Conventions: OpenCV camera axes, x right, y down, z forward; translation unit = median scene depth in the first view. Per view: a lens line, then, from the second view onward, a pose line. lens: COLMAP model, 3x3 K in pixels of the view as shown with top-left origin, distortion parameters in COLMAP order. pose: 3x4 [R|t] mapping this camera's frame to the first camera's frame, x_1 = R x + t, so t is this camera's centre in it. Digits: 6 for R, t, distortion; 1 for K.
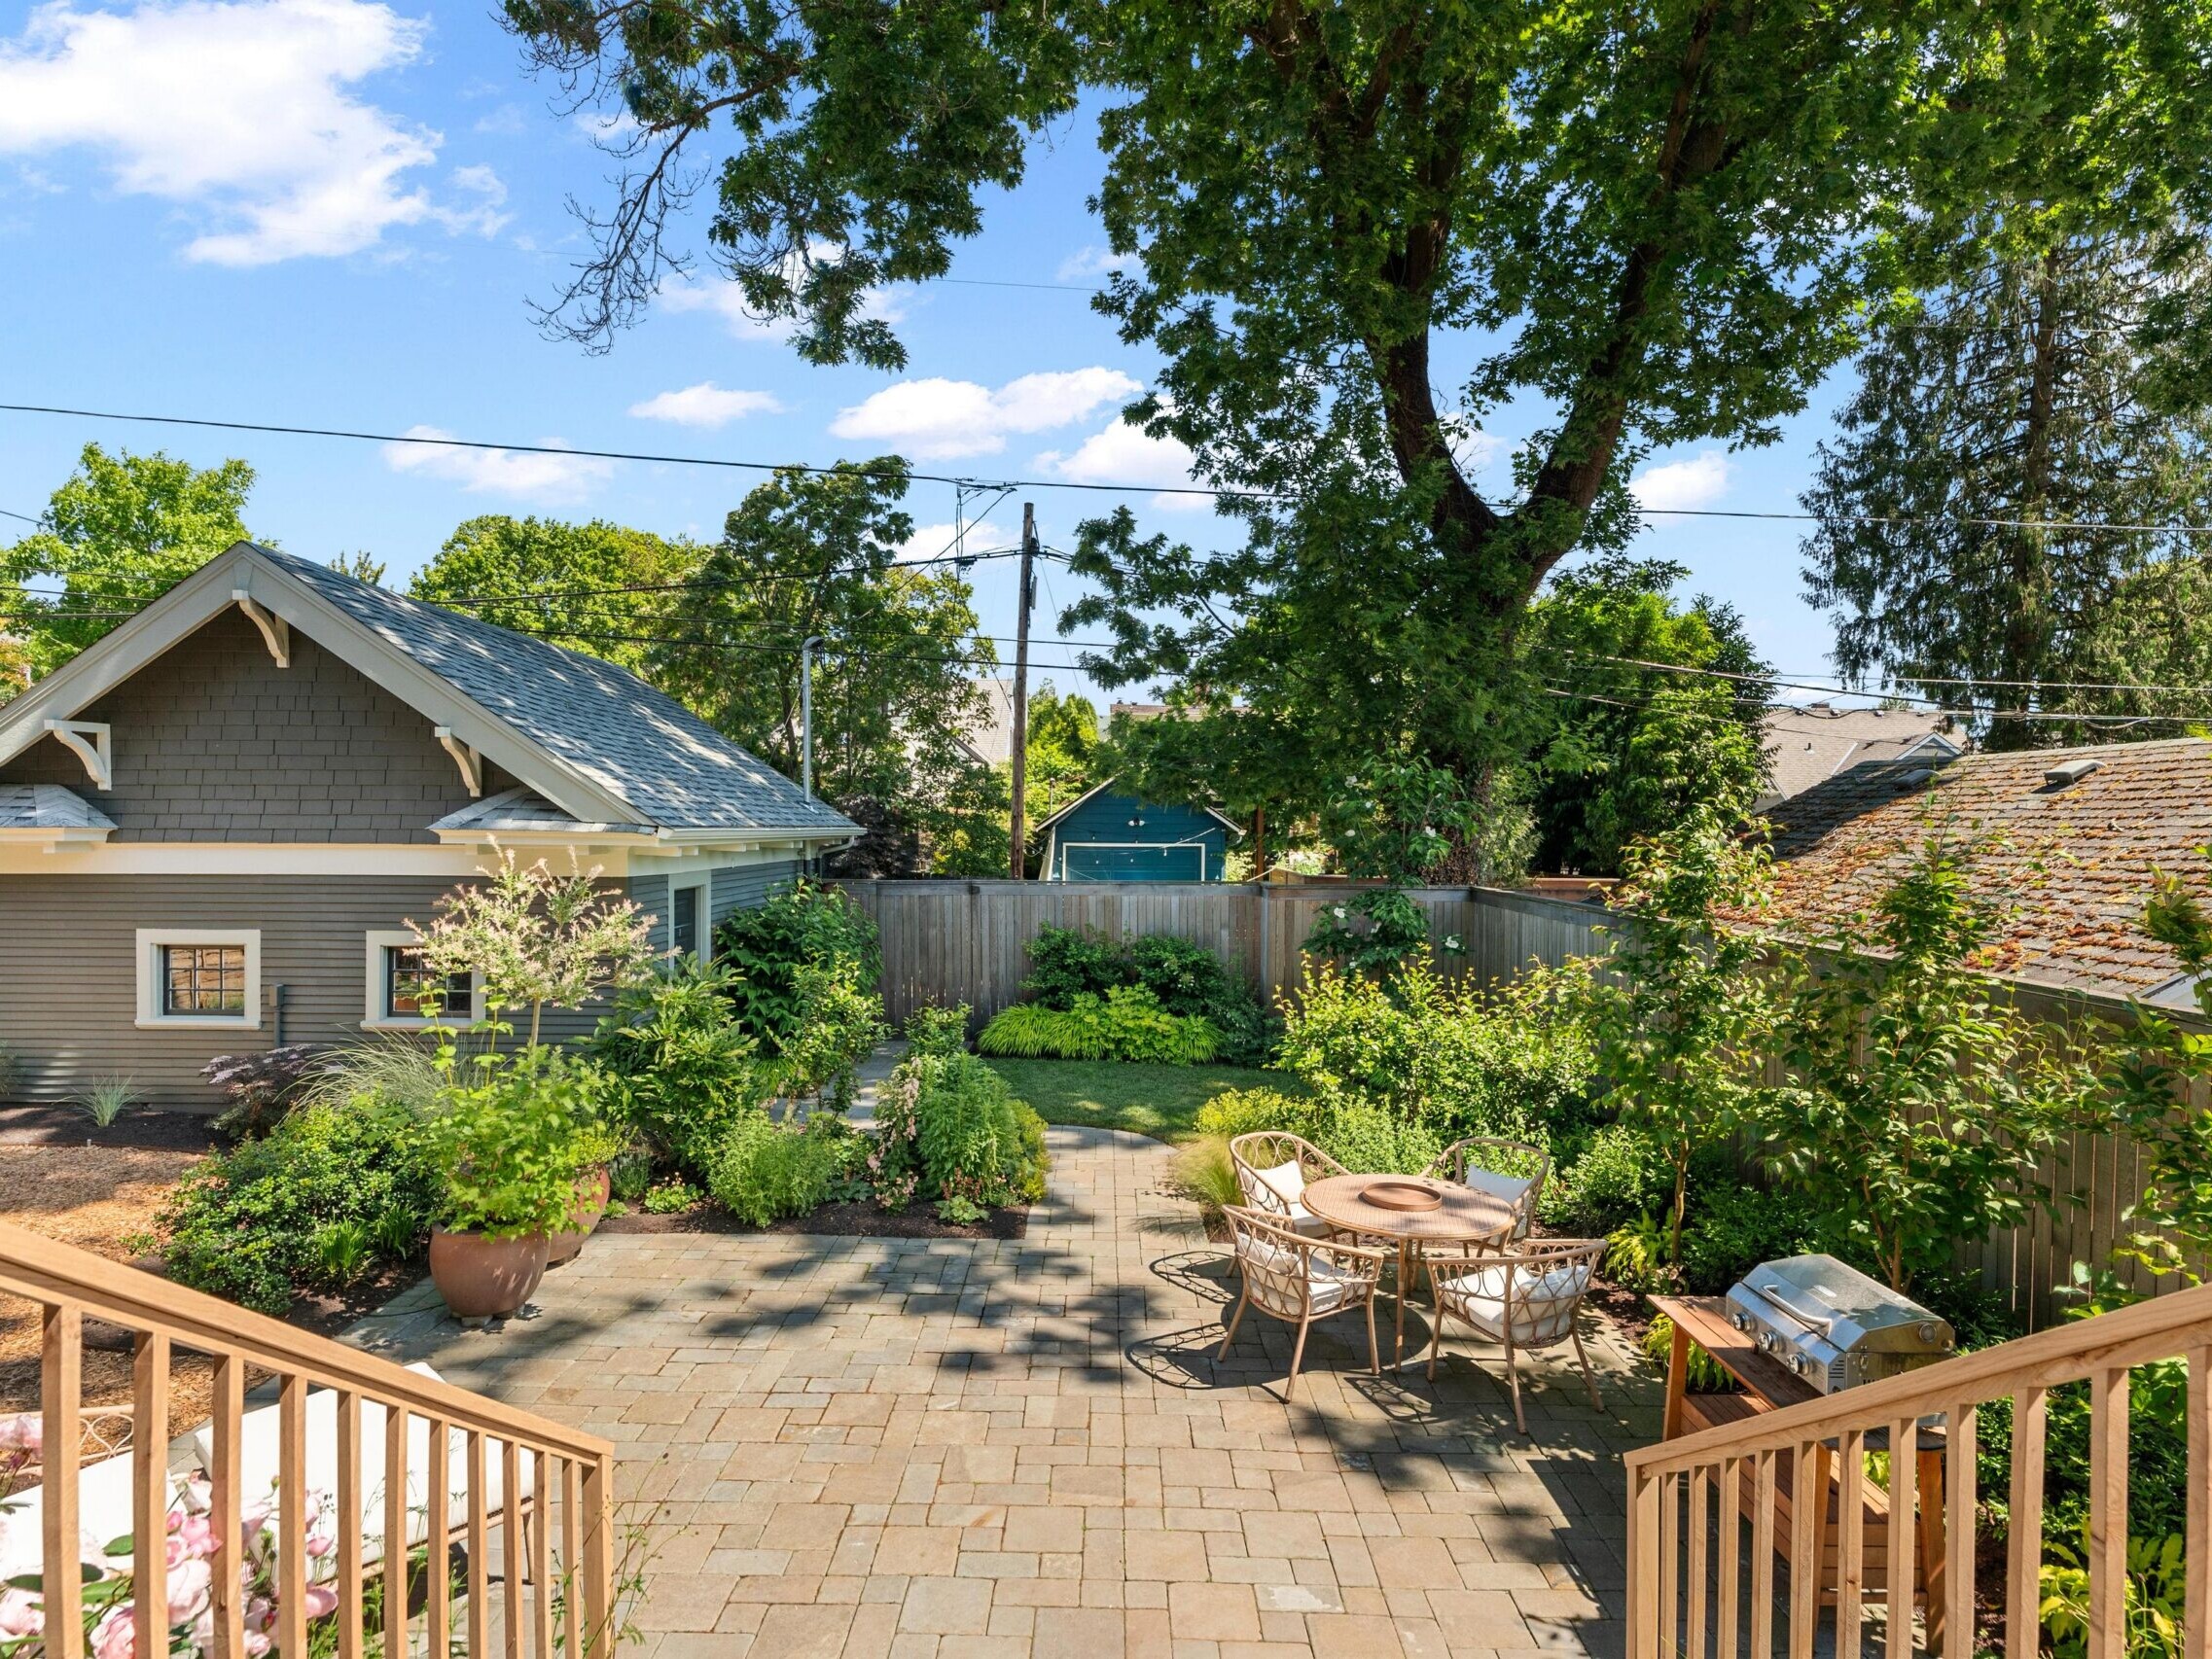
lens RADIAL K [[1143.7, 0, 1084.4], [0, 1143.7, 852.7], [0, 0, 1]] dist [0.001140, -0.001643]
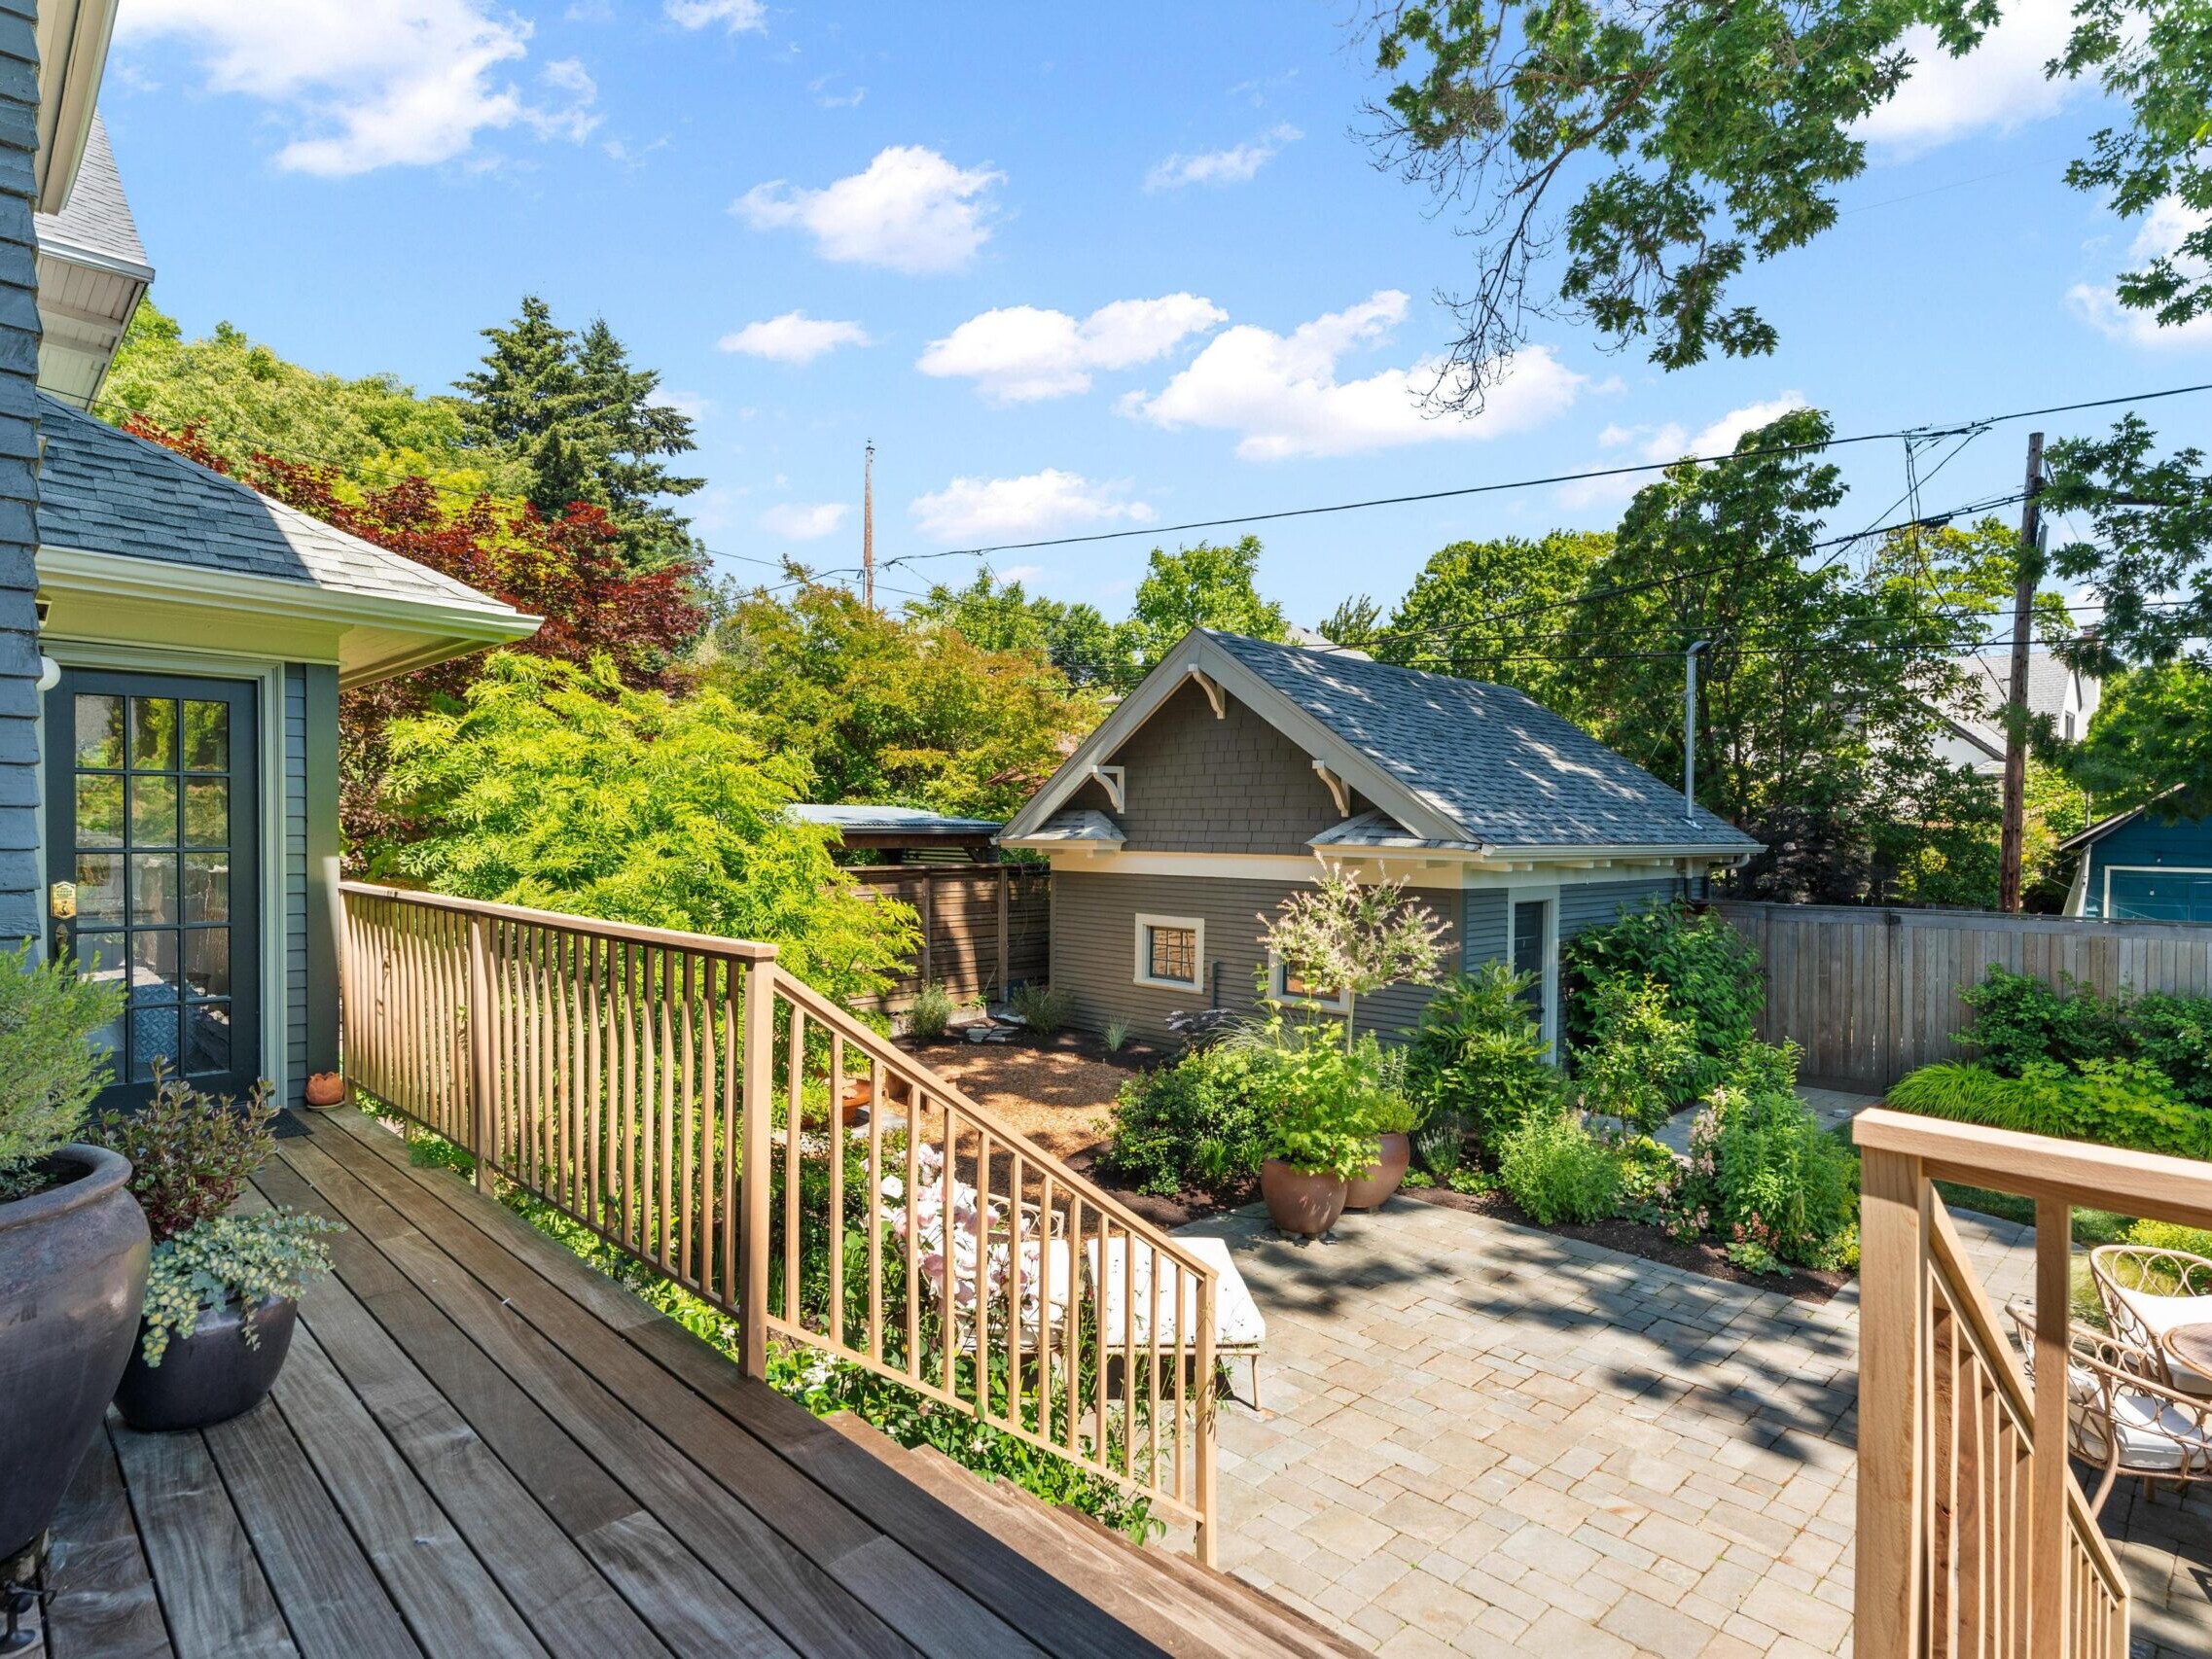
lens RADIAL K [[1187.8, 0, 1106.0], [0, 1187.8, 829.5], [0, 0, 1]] dist [0.004003, 0.000812]
pose [[0.715962, 0.002587, -0.698135, 0.154214], [-0.023090, 0.999534, -0.019976, -0.005258], [0.697757, 0.030422, 0.715688, -0.062549]]
